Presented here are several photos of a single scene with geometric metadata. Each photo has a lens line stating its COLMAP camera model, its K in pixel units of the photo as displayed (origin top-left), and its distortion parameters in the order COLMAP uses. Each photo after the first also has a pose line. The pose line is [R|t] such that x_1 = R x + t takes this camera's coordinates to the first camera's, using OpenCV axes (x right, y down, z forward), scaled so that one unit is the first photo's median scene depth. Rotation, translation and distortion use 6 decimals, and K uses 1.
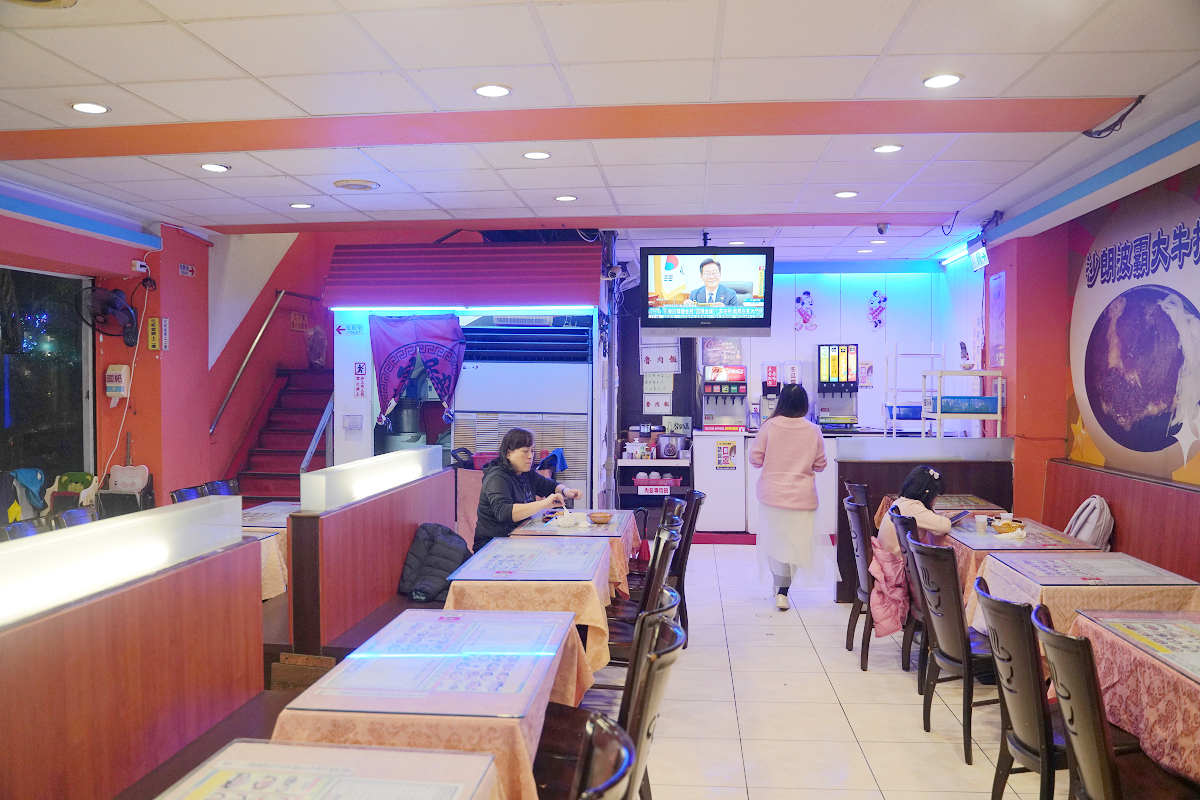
lens RADIAL K [[944.8, 0, 598.9], [0, 944.8, 397.7], [0, 0, 1]] dist [-0.082415, 0.022482]
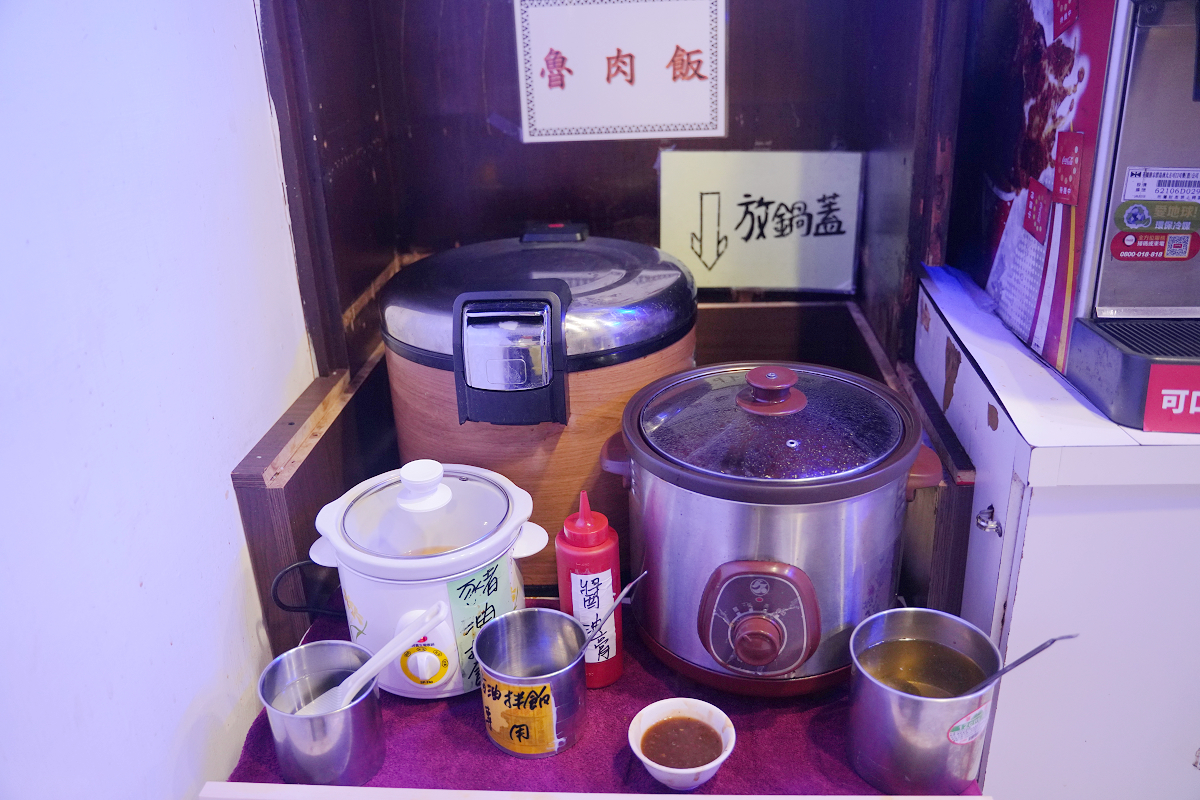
lens RADIAL K [[944.8, 0, 594.6], [0, 944.8, 399.8], [0, 0, 1]] dist [-0.082415, 0.022482]
pose [[0.998507, -0.054620, -0.000685, 0.059824], [0.050320, 0.914888, 0.400559, -0.003888], [-0.021251, -0.399995, 0.916271, 0.922342]]
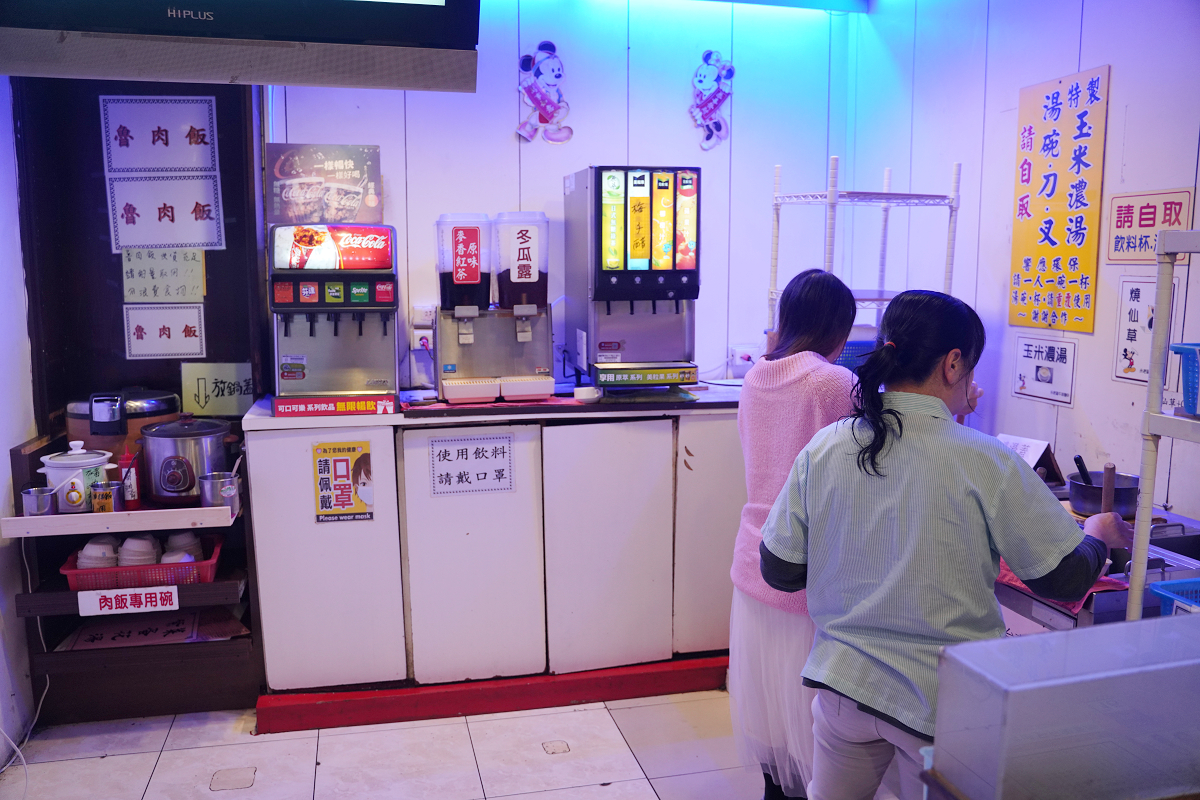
lens RADIAL K [[944.8, 0, 603.7], [0, 944.8, 408.2], [0, 0, 1]] dist [-0.082415, 0.022482]
pose [[0.941098, -0.049315, 0.334519, 0.109483], [0.004066, 0.990886, 0.134639, -0.013140], [-0.338110, -0.125348, 0.932722, 0.637554]]
